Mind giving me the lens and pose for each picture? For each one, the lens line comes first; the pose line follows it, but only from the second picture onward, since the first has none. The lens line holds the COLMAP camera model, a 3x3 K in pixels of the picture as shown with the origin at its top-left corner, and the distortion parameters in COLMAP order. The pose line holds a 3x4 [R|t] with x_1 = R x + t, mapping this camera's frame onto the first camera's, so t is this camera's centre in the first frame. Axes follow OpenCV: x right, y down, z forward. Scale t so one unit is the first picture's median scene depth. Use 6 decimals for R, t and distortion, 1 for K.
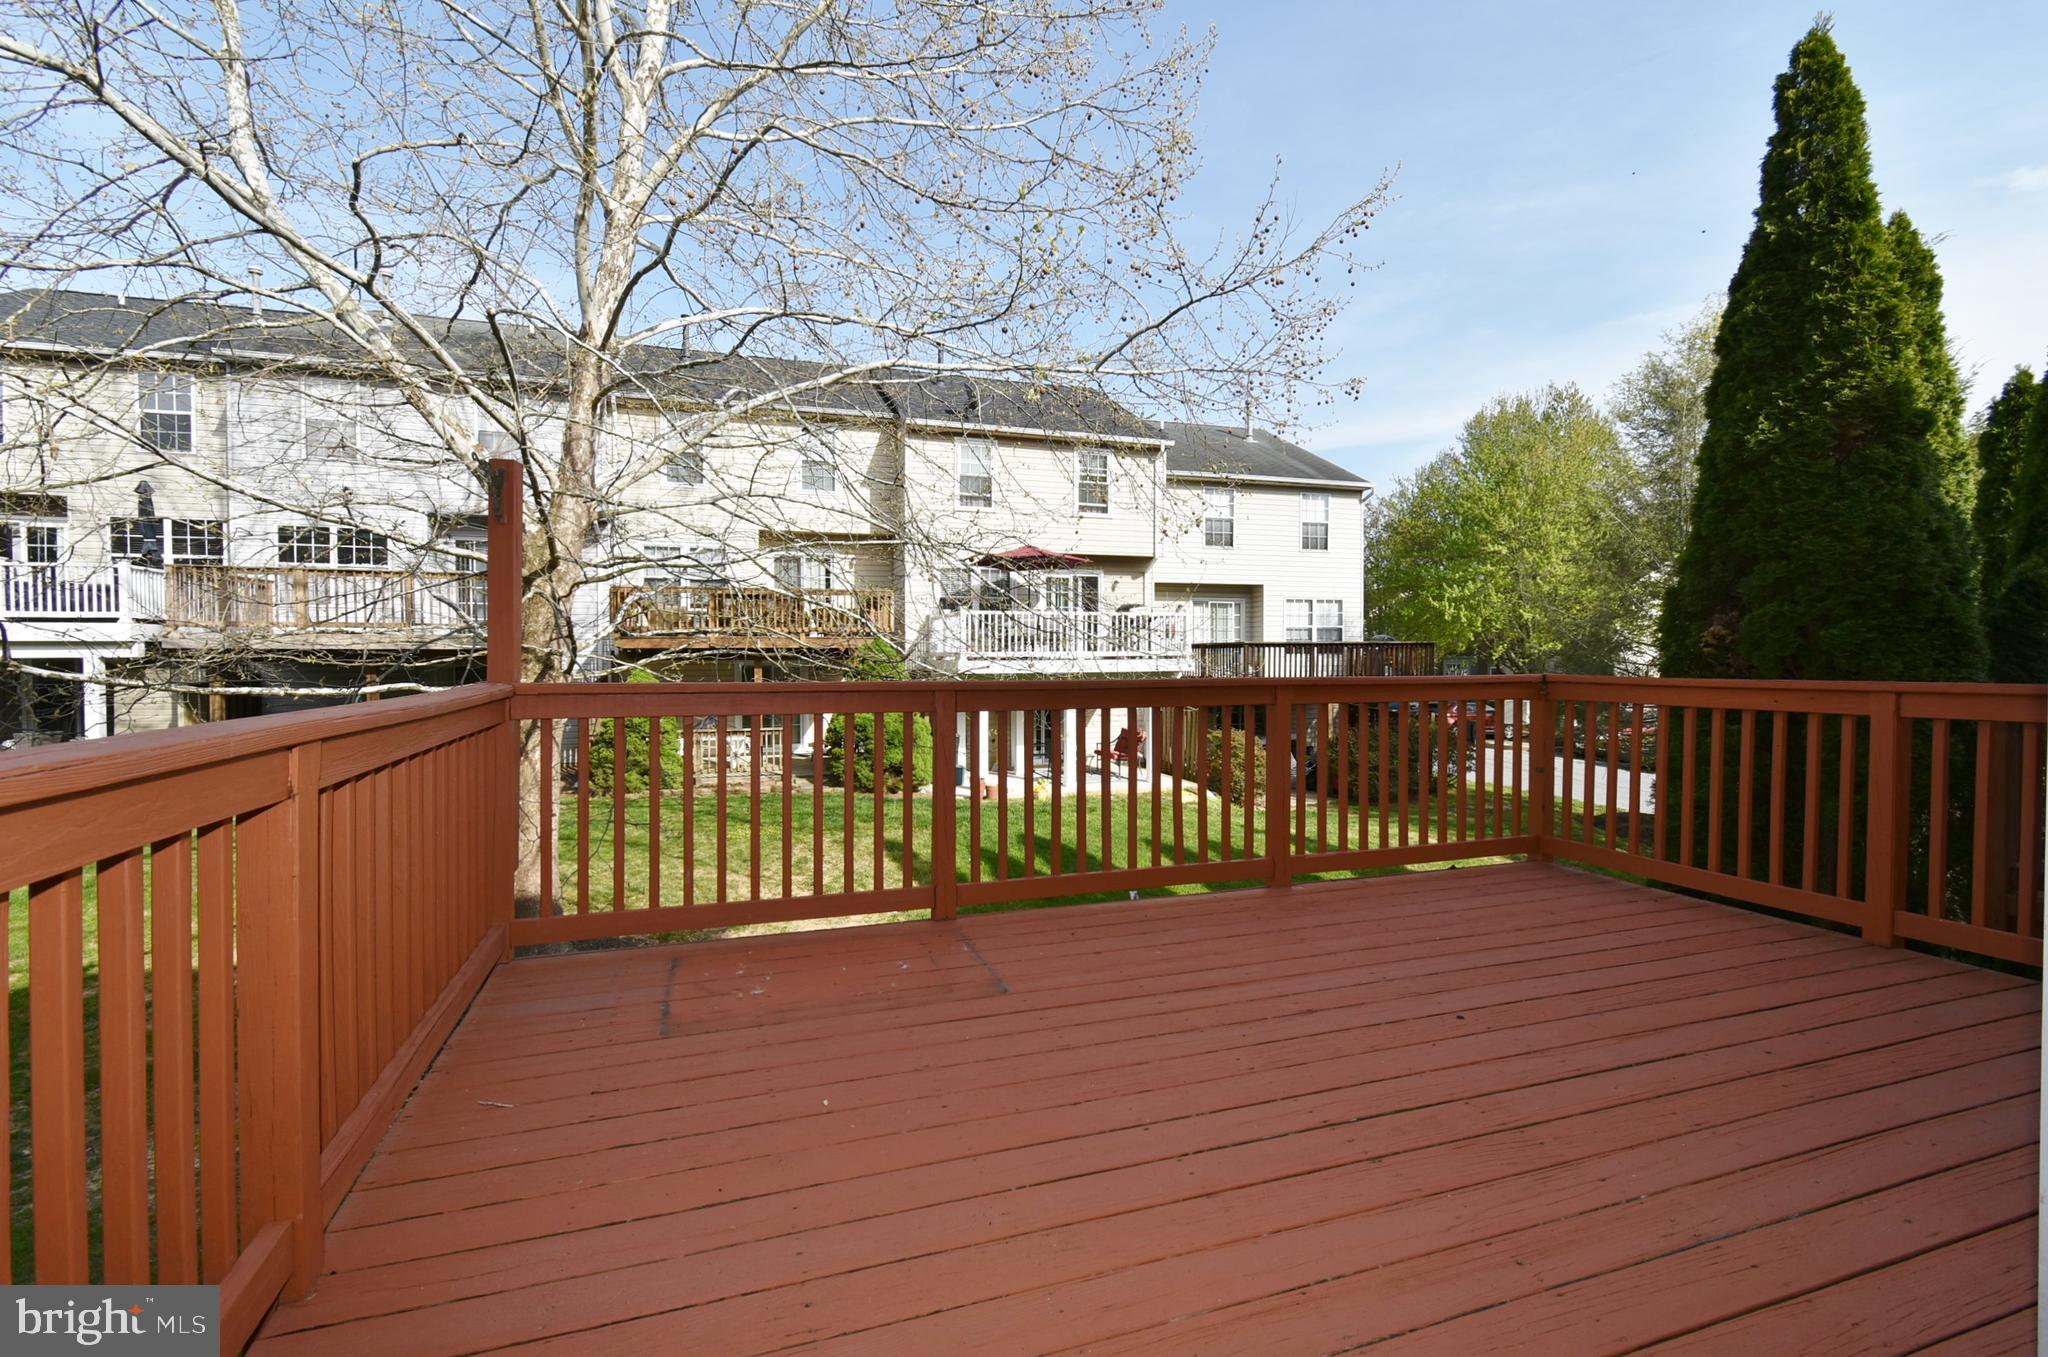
lens RADIAL K [[931.8, 0, 1030.0], [0, 931.8, 674.1], [0, 0, 1]] dist [0.000629, -0.001469]
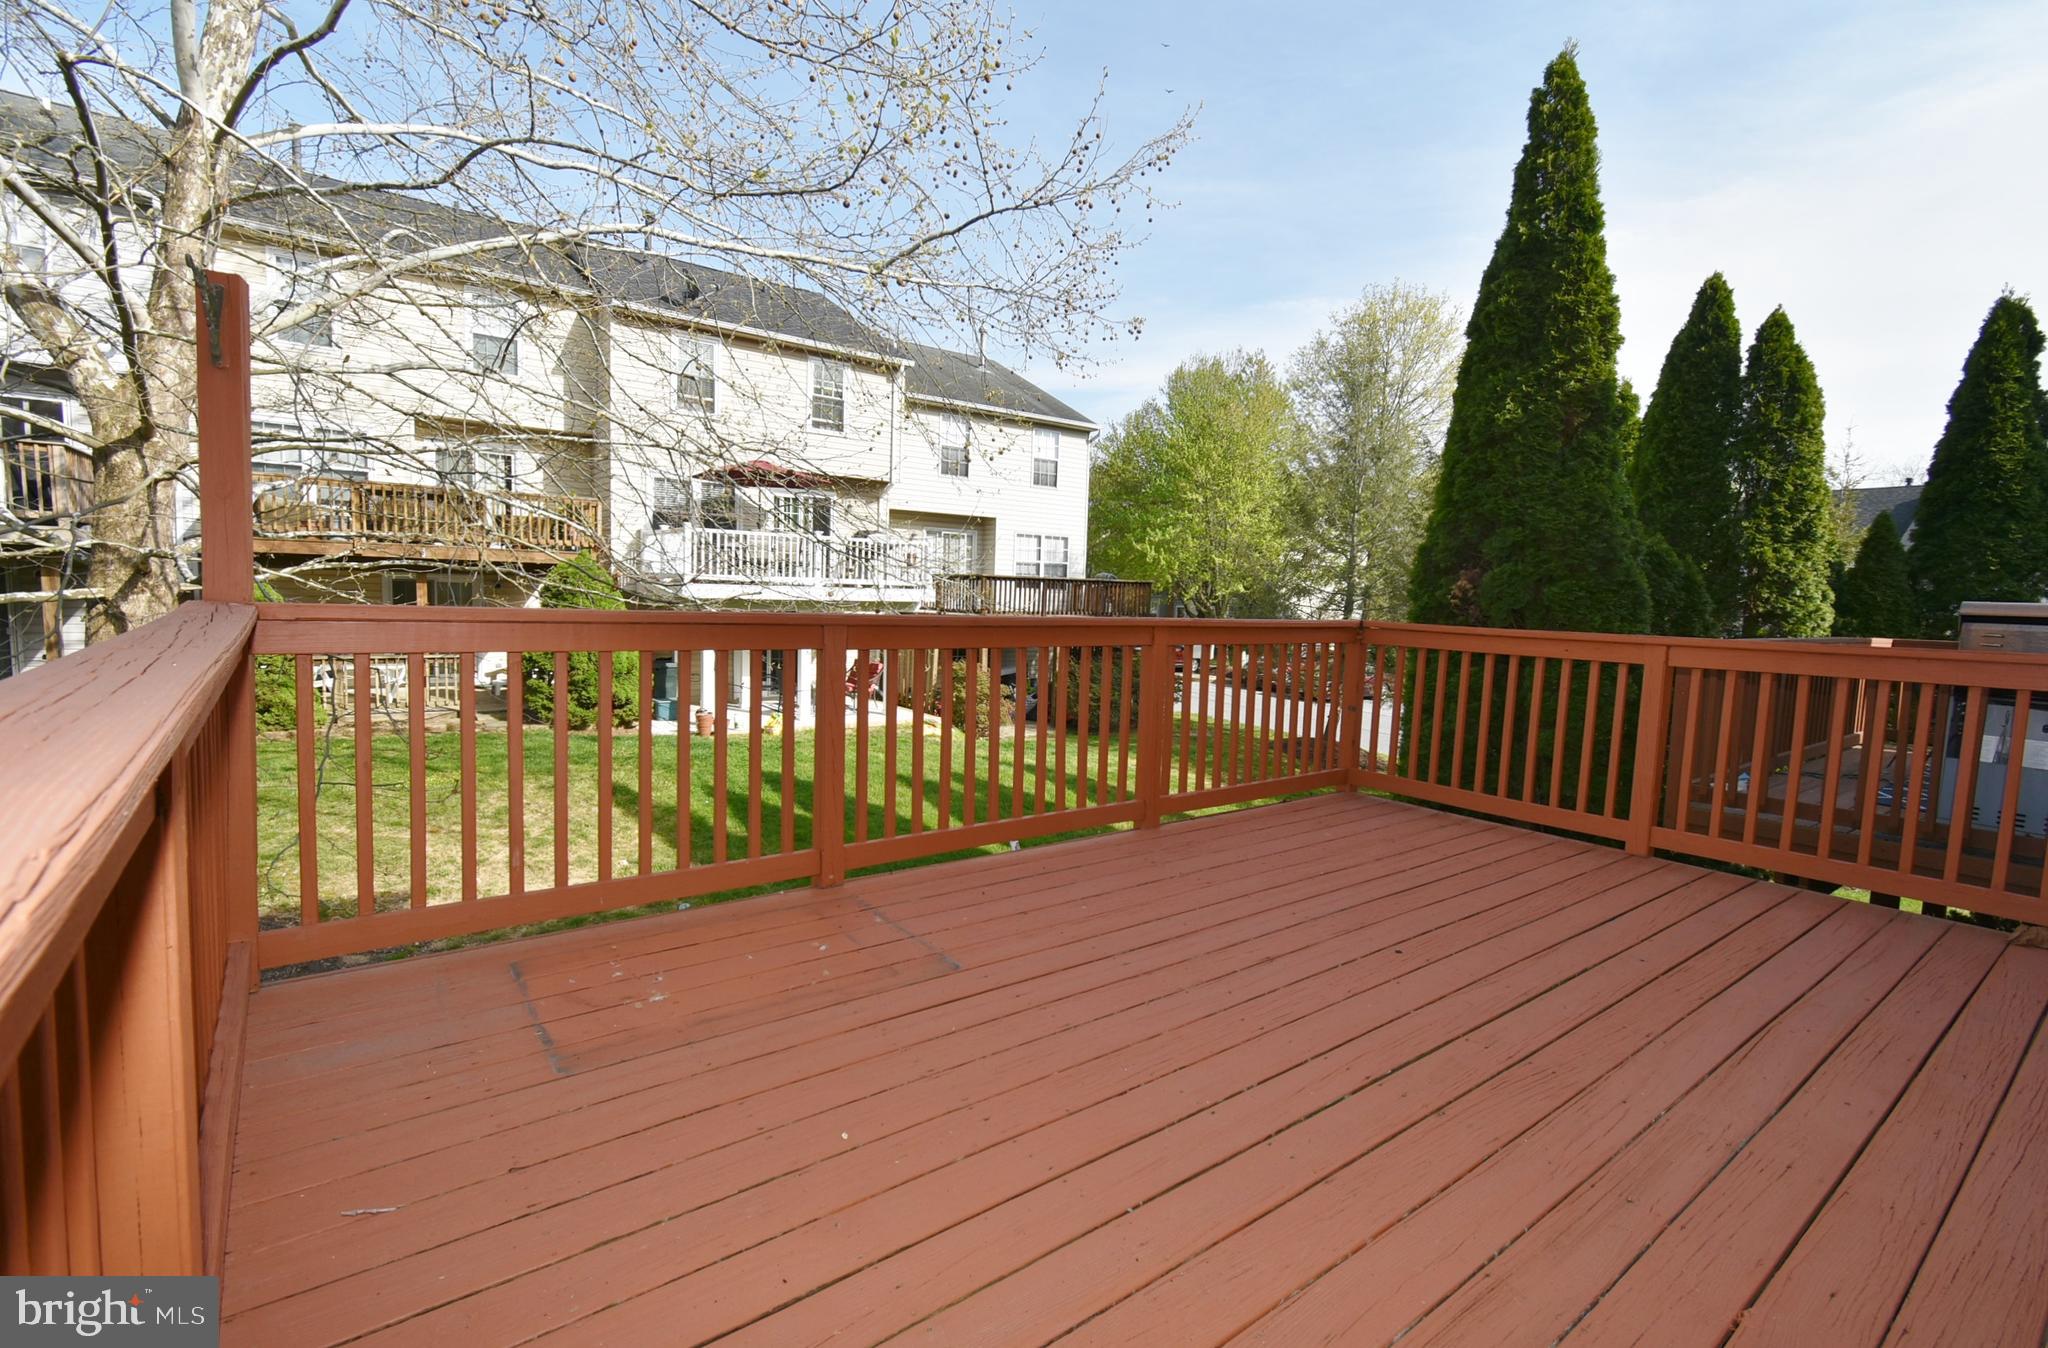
lens RADIAL K [[931.8, 0, 1023.7], [0, 931.8, 675.2], [0, 0, 1]] dist [0.000629, -0.001469]
pose [[0.944897, 0.004984, 0.327331, -0.093580], [-0.030430, 0.996892, 0.072664, -0.001613], [-0.325952, -0.078621, 0.942112, 0.058828]]
